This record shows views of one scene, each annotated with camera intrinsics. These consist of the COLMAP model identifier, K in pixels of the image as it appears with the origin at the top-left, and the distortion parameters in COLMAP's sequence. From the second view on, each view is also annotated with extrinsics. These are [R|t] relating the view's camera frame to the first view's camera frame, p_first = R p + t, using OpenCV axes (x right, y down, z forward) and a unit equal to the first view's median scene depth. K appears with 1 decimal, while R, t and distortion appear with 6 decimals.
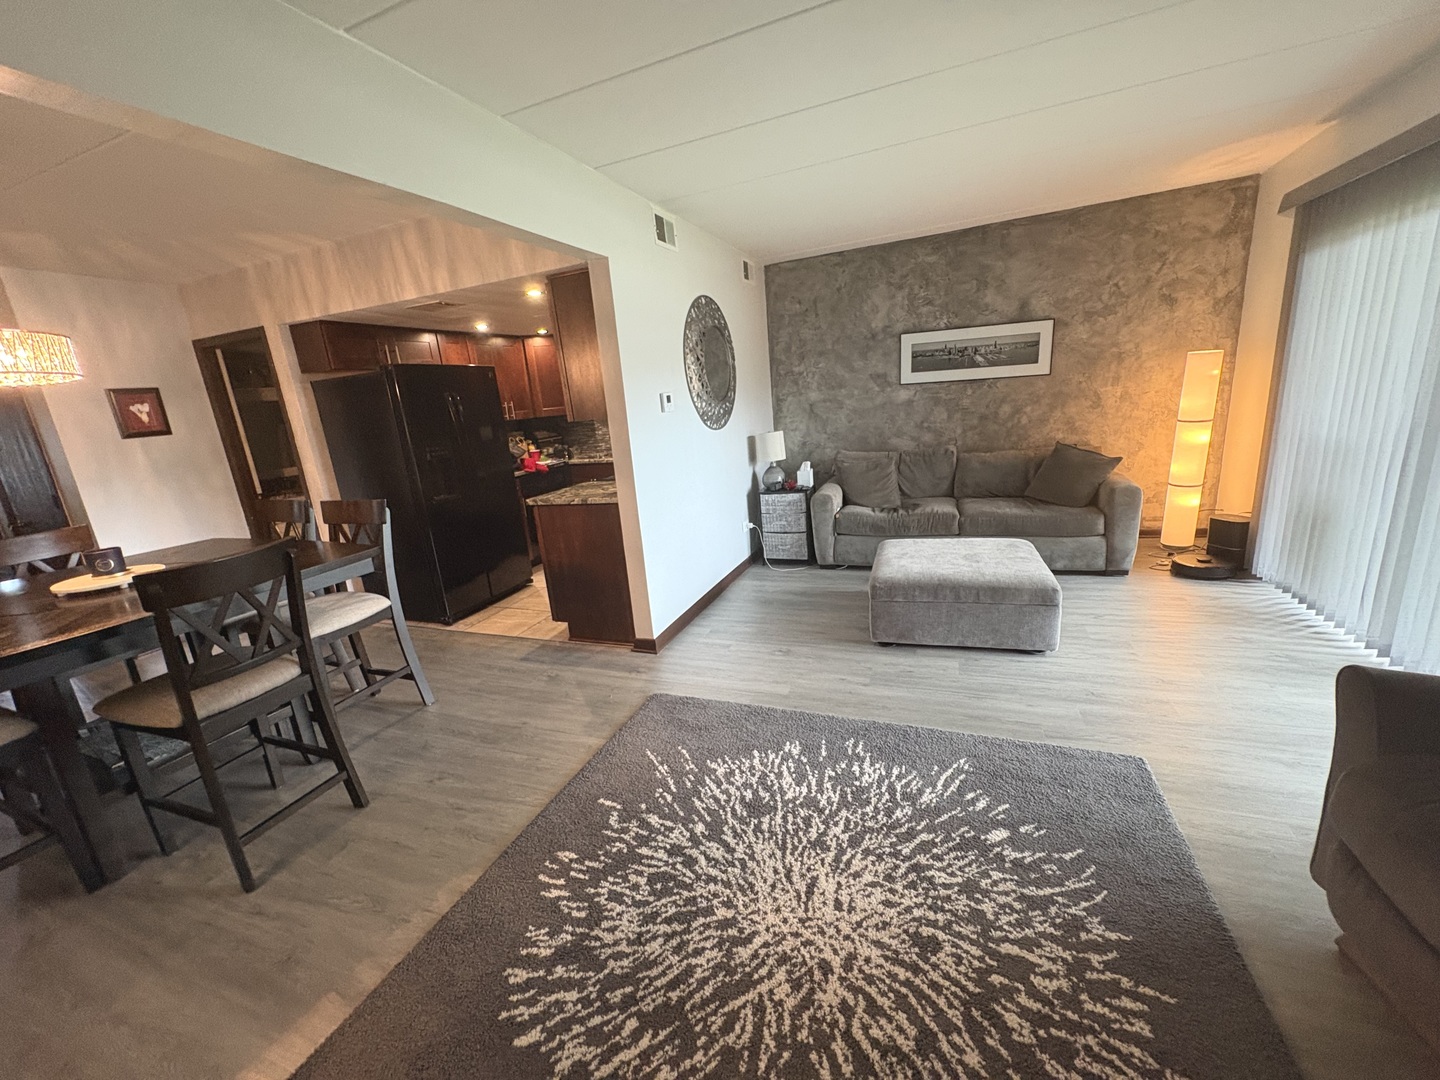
lens RADIAL K [[575.8, 0, 715.1], [0, 575.8, 538.7], [0, 0, 1]] dist [0.001454, 0.000517]
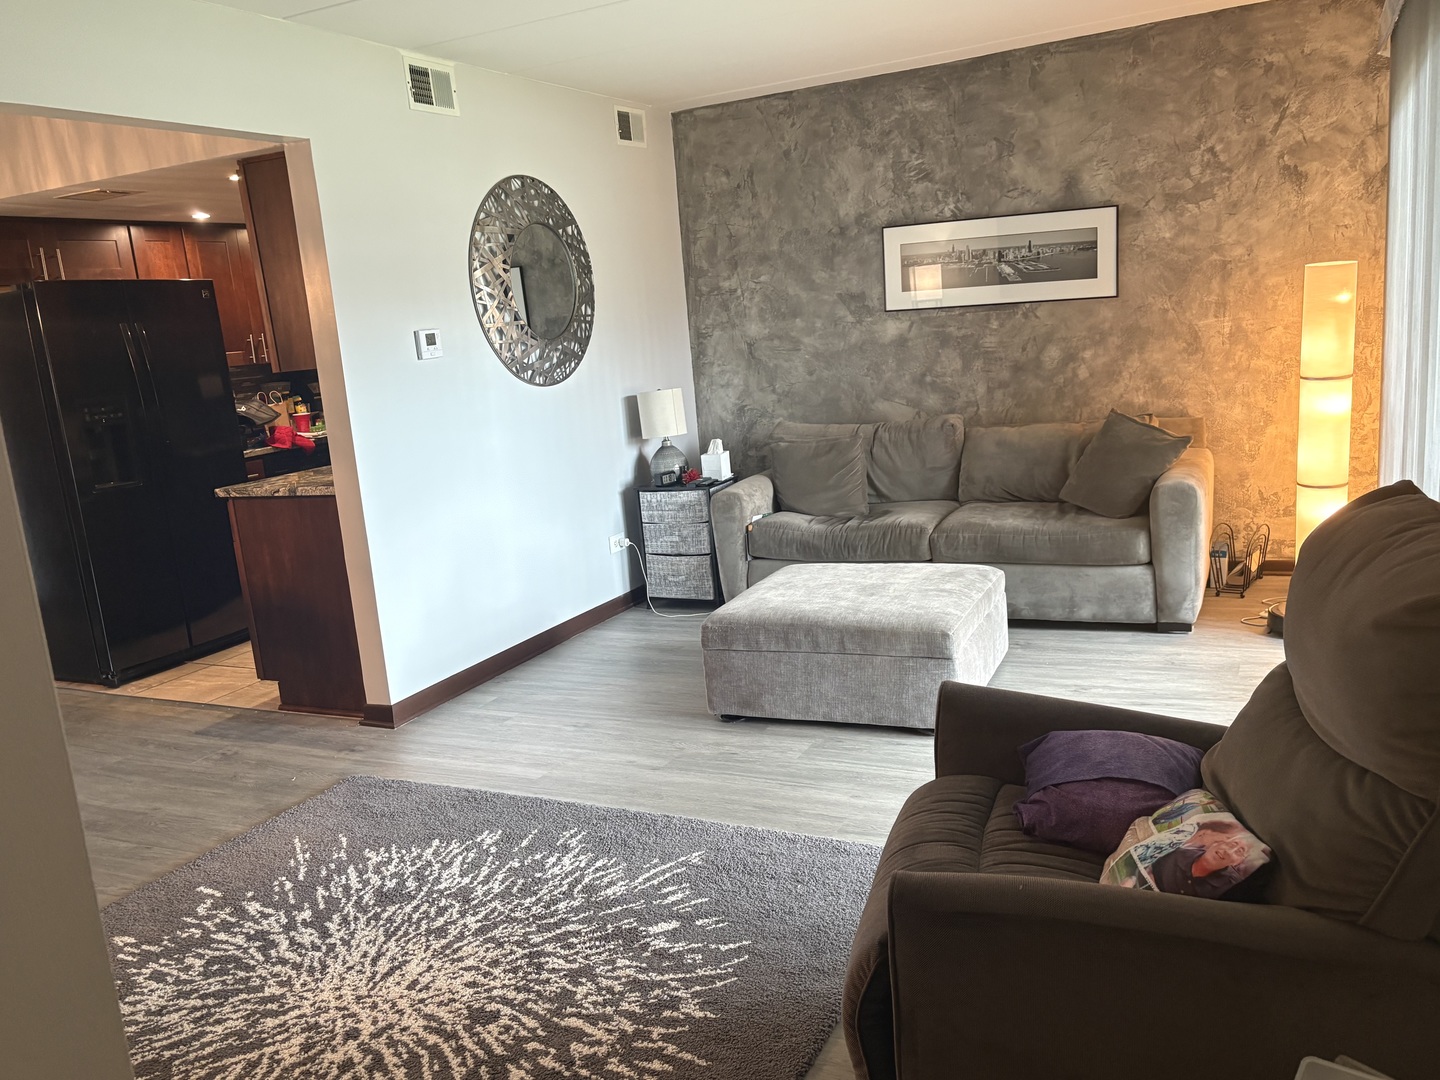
lens RADIAL K [[1166.4, 0, 723.5], [0, 1166.4, 542.9], [0, 0, 1]] dist [0.038187, -0.019900]
pose [[0.997131, 0.018652, -0.073366, 0.457273], [-0.021830, 0.998847, -0.042756, 0.049192], [0.072484, 0.044235, 0.996388, -0.379291]]
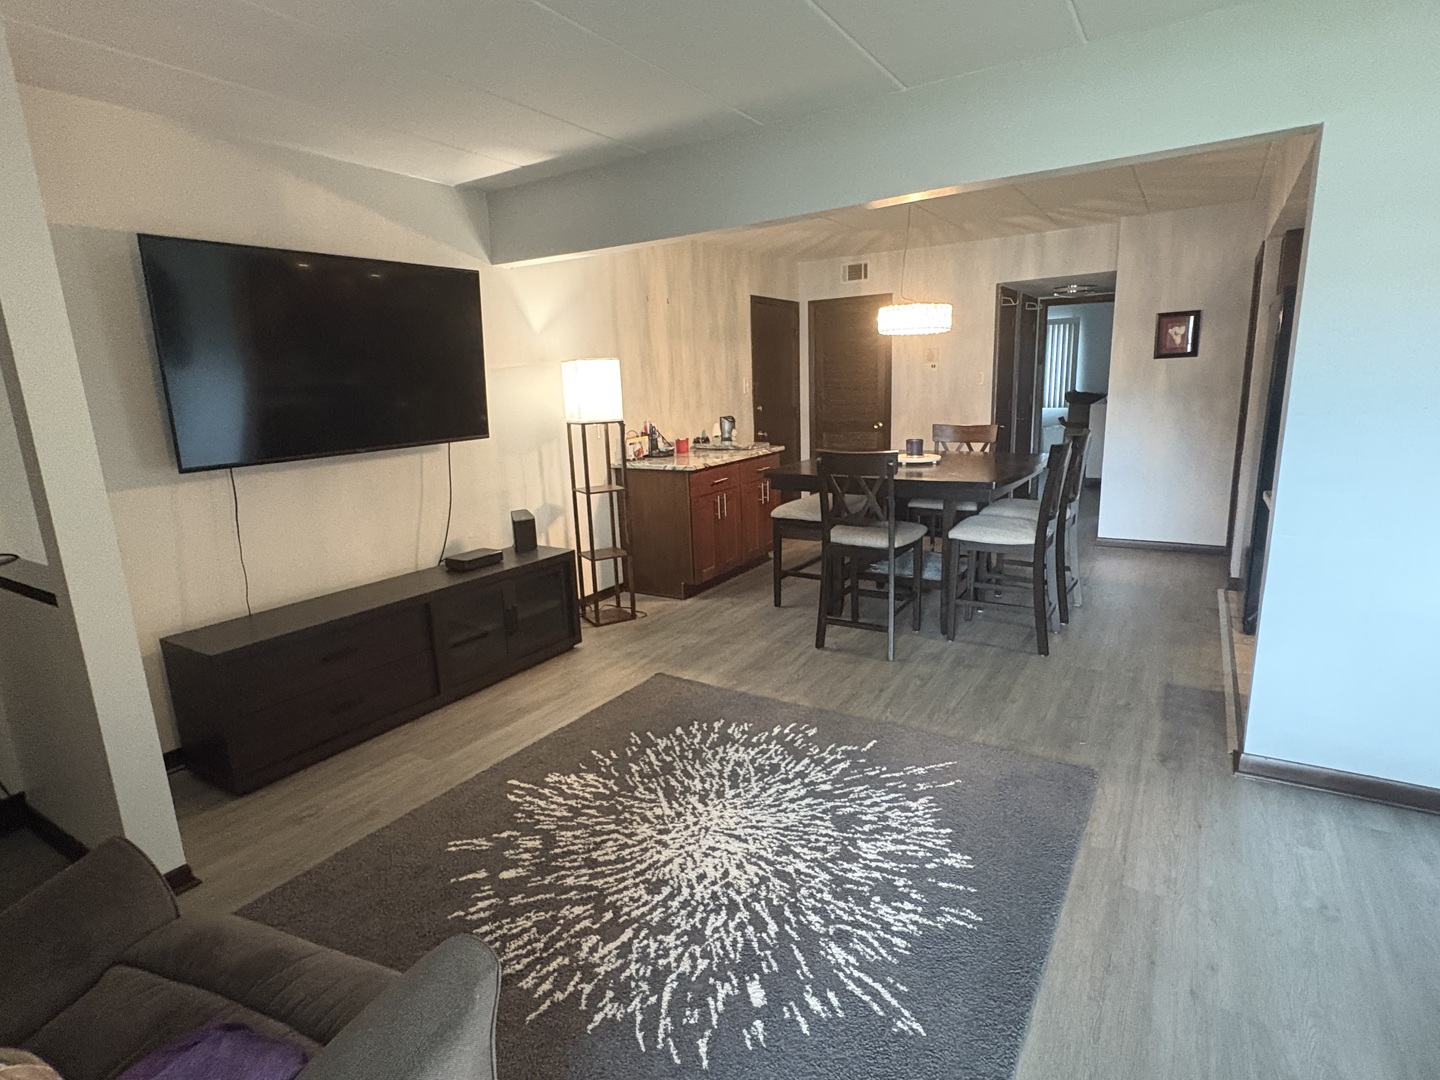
lens RADIAL K [[751.5, 0, 719.8], [0, 751.5, 542.1], [0, 0, 1]] dist [-0.002335, 0.000012]
pose [[-0.177024, 0.297505, -0.938165, 0.850682], [-0.186167, 0.925889, 0.328741, -0.241074], [0.966439, 0.232851, -0.108519, 0.626078]]
